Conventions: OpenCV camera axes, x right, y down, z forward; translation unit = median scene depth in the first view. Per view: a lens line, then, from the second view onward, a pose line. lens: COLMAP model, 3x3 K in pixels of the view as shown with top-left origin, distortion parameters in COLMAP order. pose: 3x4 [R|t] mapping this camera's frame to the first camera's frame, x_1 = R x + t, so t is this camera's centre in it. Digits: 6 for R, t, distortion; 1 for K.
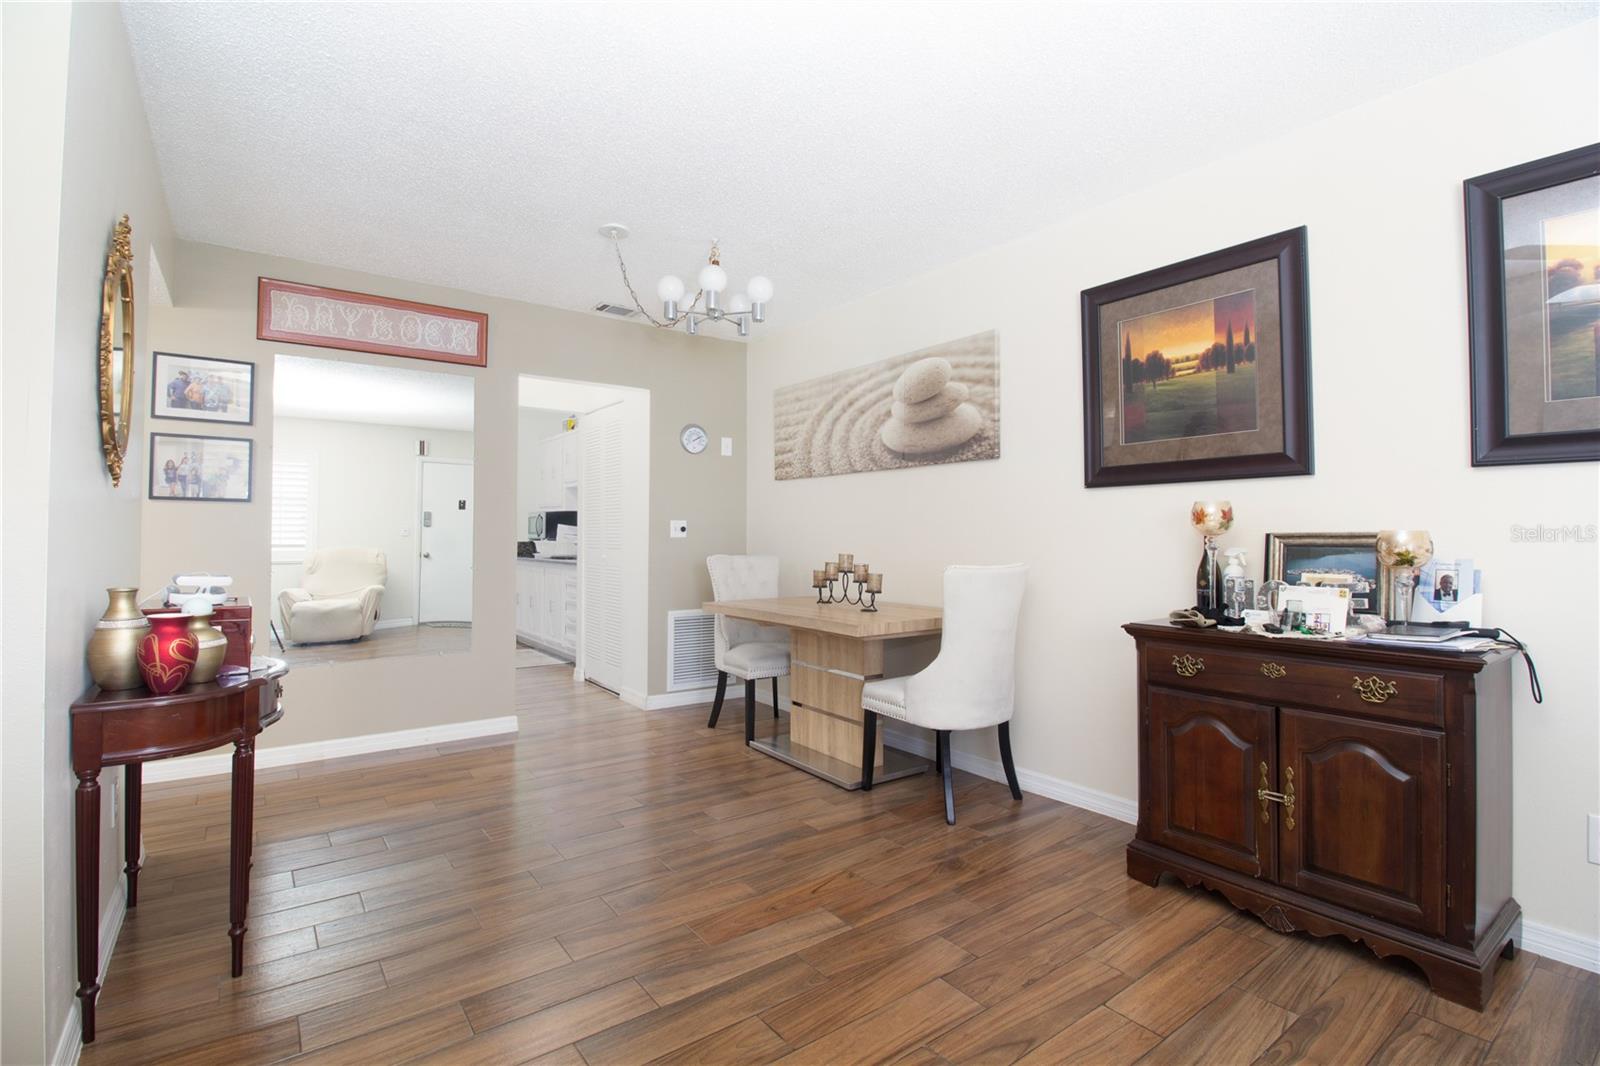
lens RADIAL K [[737.6, 0, 791.0], [0, 737.6, 522.1], [0, 0, 1]] dist [0.001239, -0.014329]
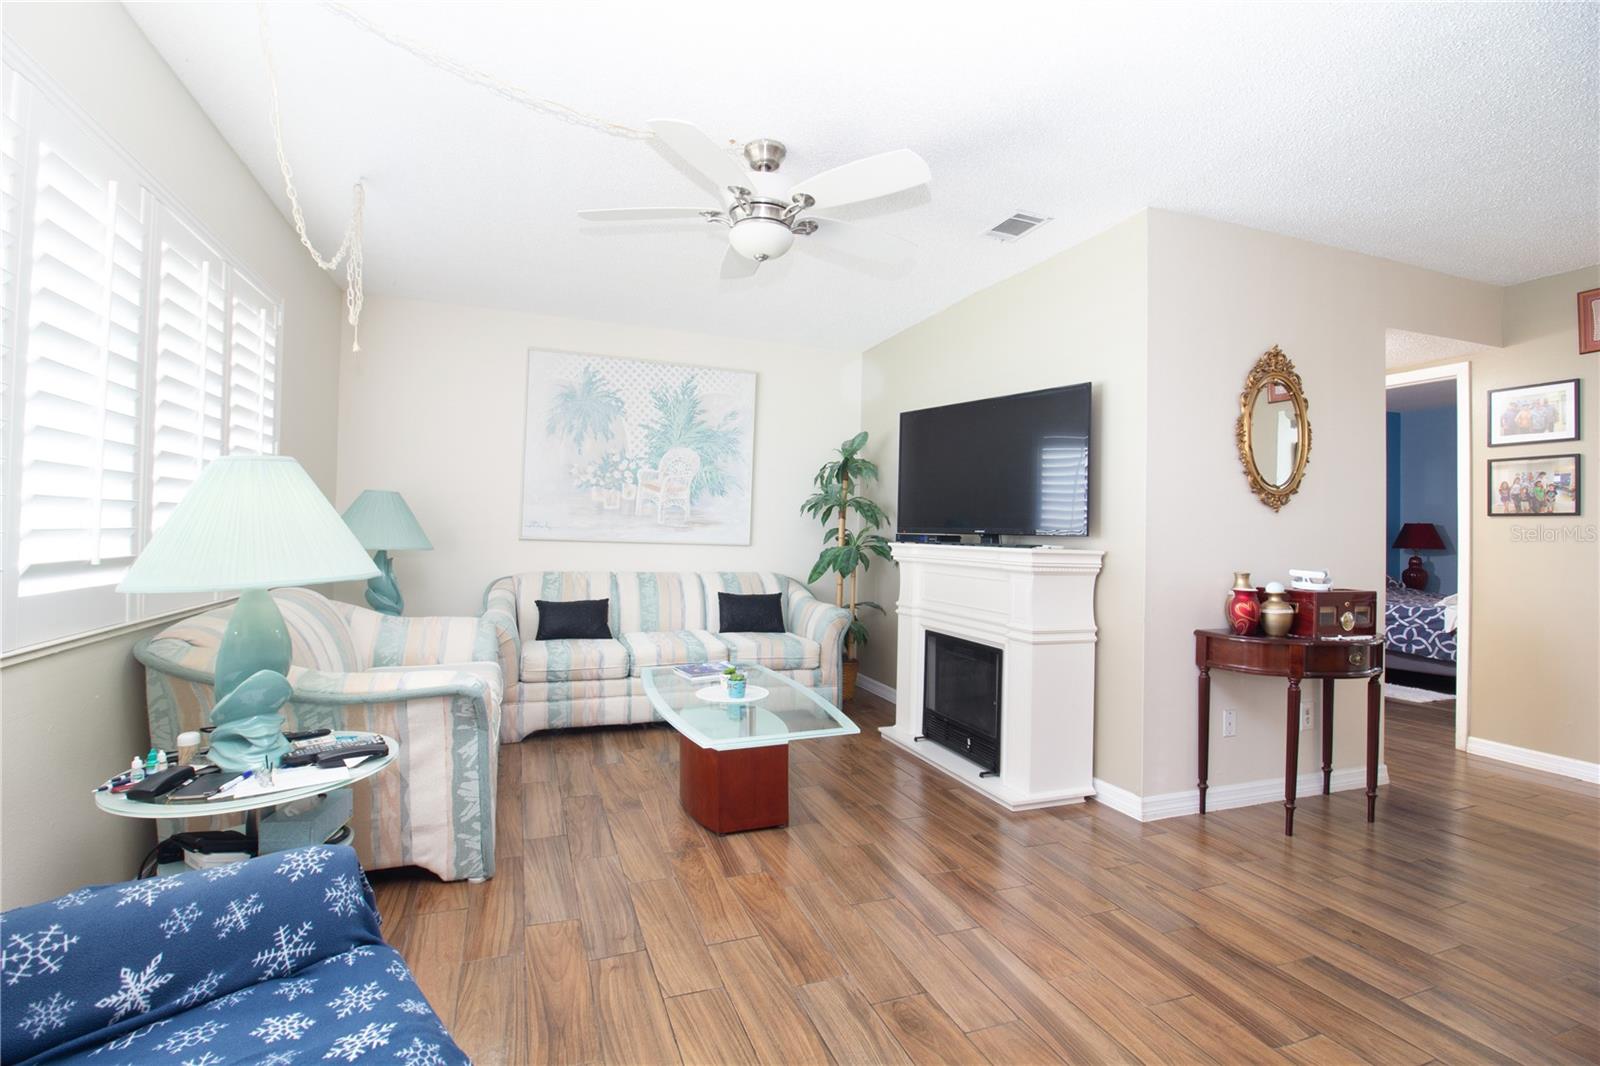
lens RADIAL K [[737.6, 0, 791.0], [0, 737.6, 522.1], [0, 0, 1]] dist [0.001239, -0.014329]
pose [[-0.279226, -0.021764, -0.959979, 0.523927], [-0.002064, 0.999754, -0.022065, 0.005884], [0.960223, -0.004179, -0.279203, 0.232008]]
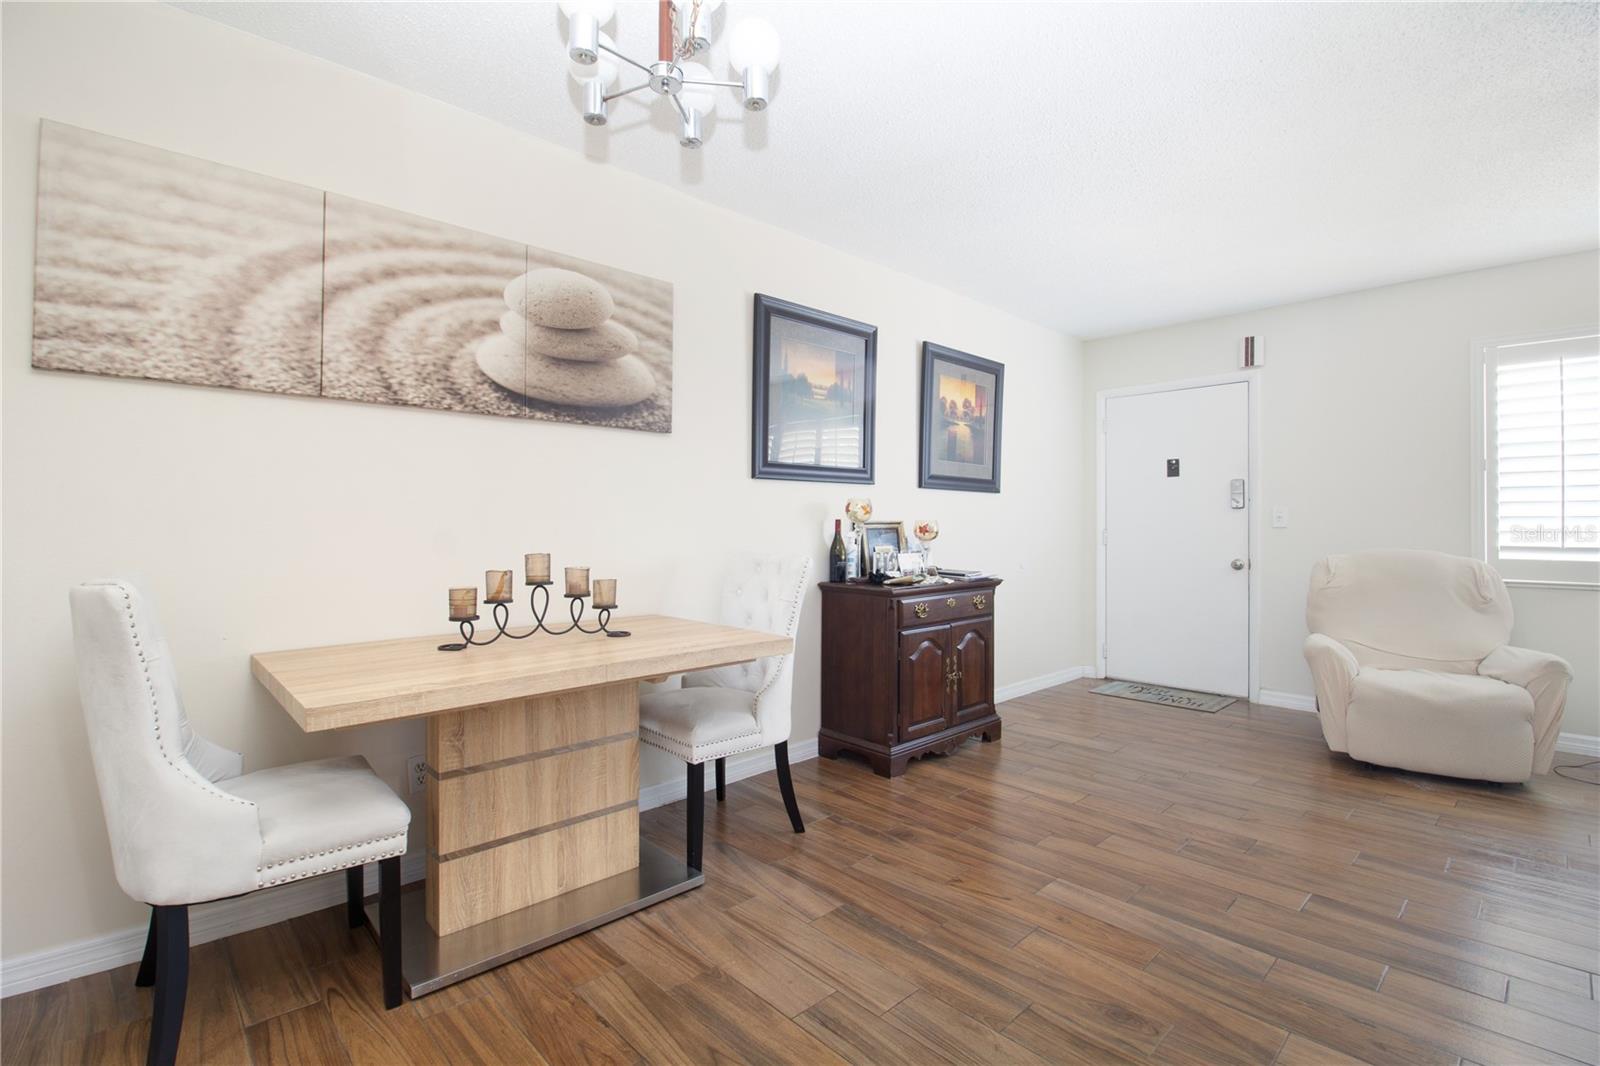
lens RADIAL K [[737.6, 0, 791.0], [0, 737.6, 522.1], [0, 0, 1]] dist [0.001239, -0.014329]
pose [[-0.125626, -0.001721, 0.992076, -0.577218], [-0.022483, 0.999747, -0.001113, 0.015358], [-0.991823, -0.022445, -0.125633, 0.927487]]
